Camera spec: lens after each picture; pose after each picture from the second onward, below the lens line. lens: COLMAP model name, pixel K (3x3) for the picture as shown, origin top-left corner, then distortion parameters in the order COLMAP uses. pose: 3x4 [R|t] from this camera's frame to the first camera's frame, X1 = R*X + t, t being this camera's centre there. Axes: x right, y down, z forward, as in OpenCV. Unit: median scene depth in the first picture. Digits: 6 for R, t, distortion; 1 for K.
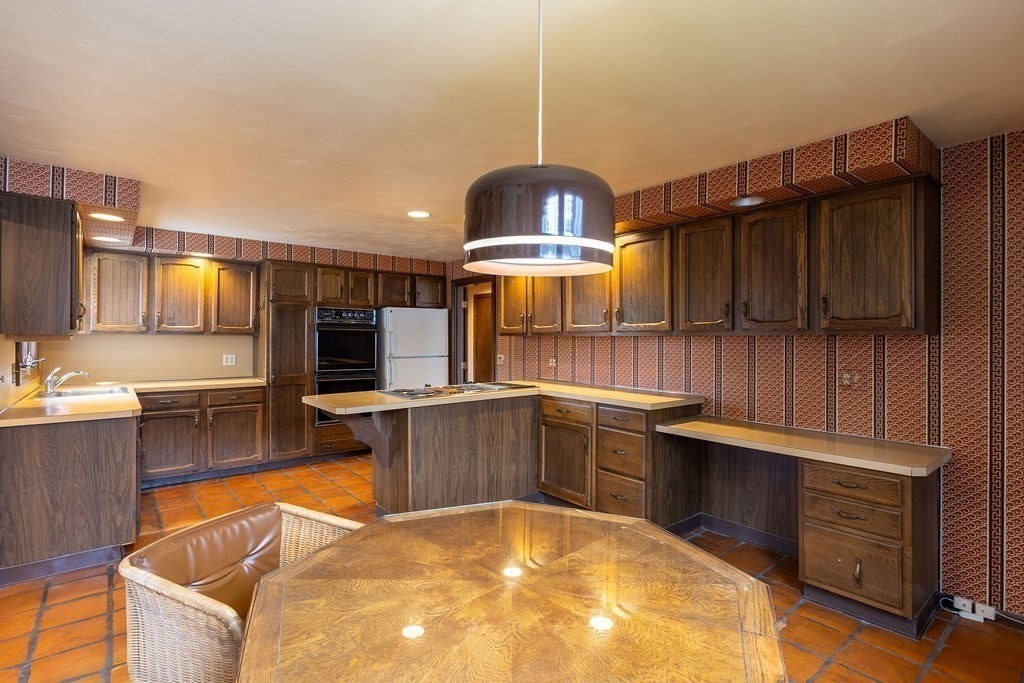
lens RADIAL K [[487.6, 0, 510.4], [0, 487.6, 340.7], [0, 0, 1]] dist [0.002331, -0.002724]
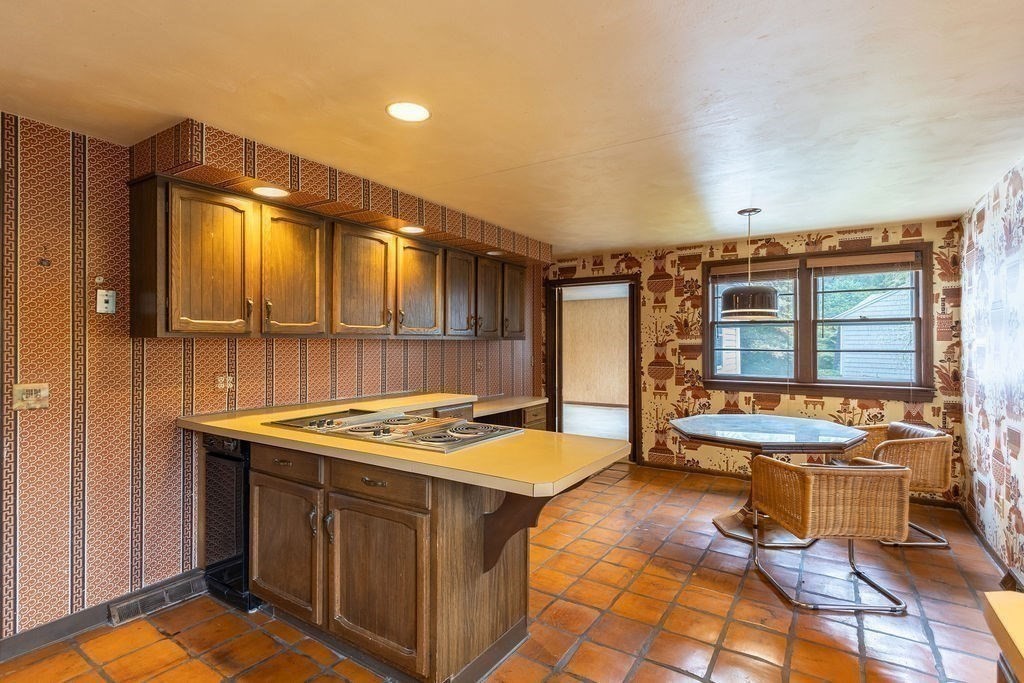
lens RADIAL K [[487.6, 0, 492.2], [0, 487.6, 334.8], [0, 0, 1]] dist [0.002331, -0.002724]
pose [[-0.287116, 0.014833, 0.957781, -0.591448], [0.003926, 0.999890, -0.014308, -0.003577], [-0.957888, -0.000348, -0.287142, 0.881033]]
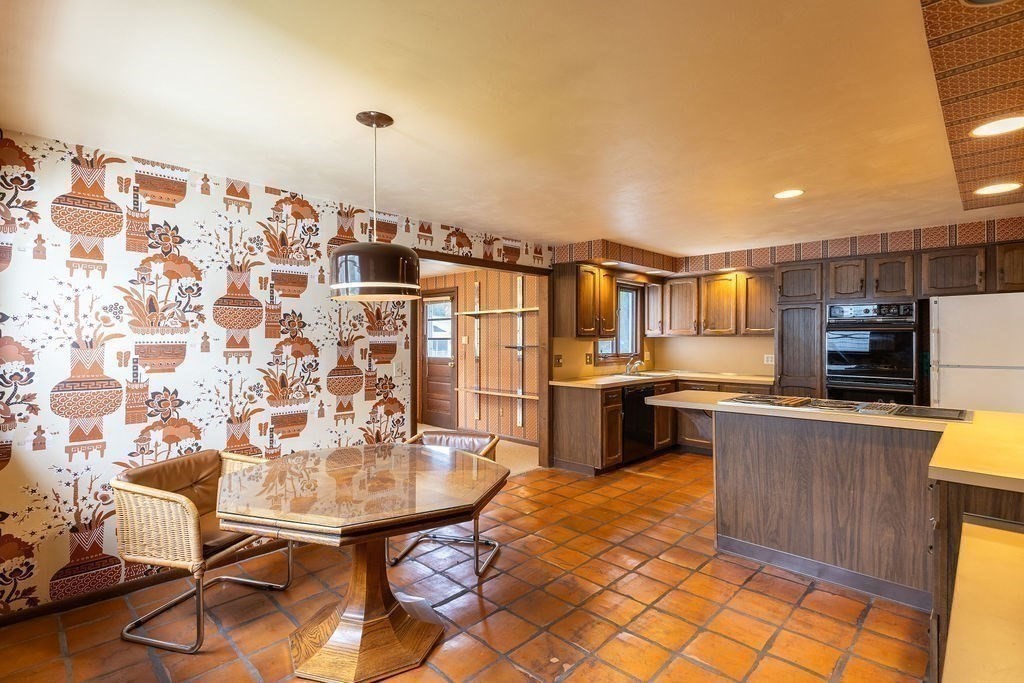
lens RADIAL K [[487.6, 0, 508.4], [0, 487.6, 334.0], [0, 0, 1]] dist [0.002331, -0.002724]
pose [[0.120570, -0.011237, -0.992641, 0.505878], [-0.004931, 0.999917, -0.011918, -0.001104], [0.992693, 0.006332, 0.120505, 0.338944]]
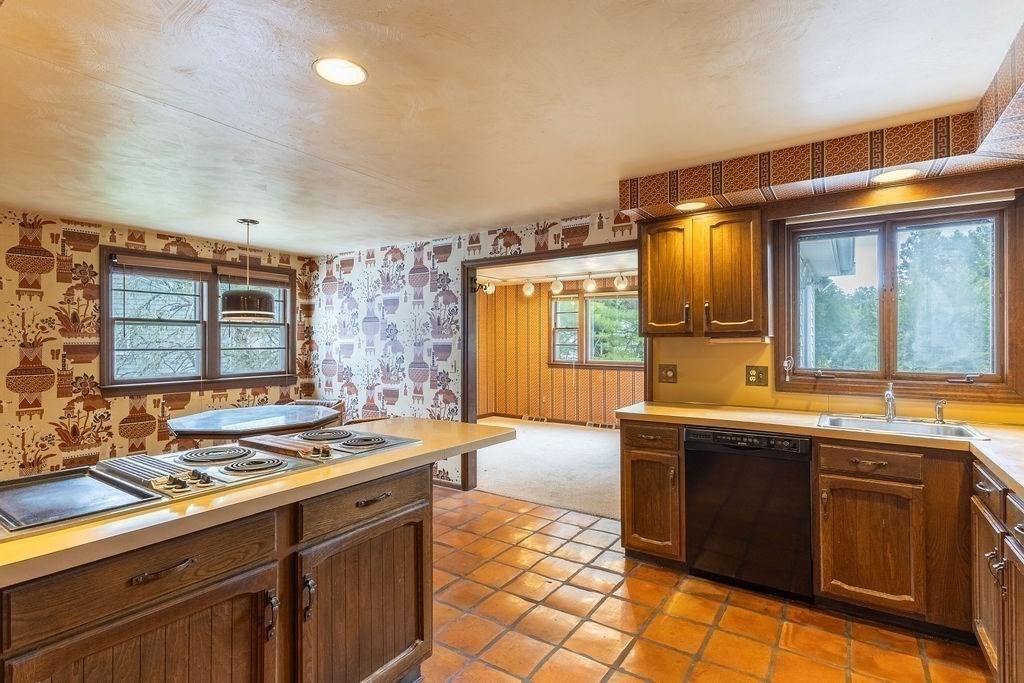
lens RADIAL K [[487.6, 0, 541.8], [0, 487.6, 340.1], [0, 0, 1]] dist [0.002331, -0.002724]
pose [[-0.946818, 0.000126, -0.321769, -0.183518], [-0.000127, 1.000000, 0.000766, -0.003970], [0.321769, 0.000766, -0.946818, 1.228744]]
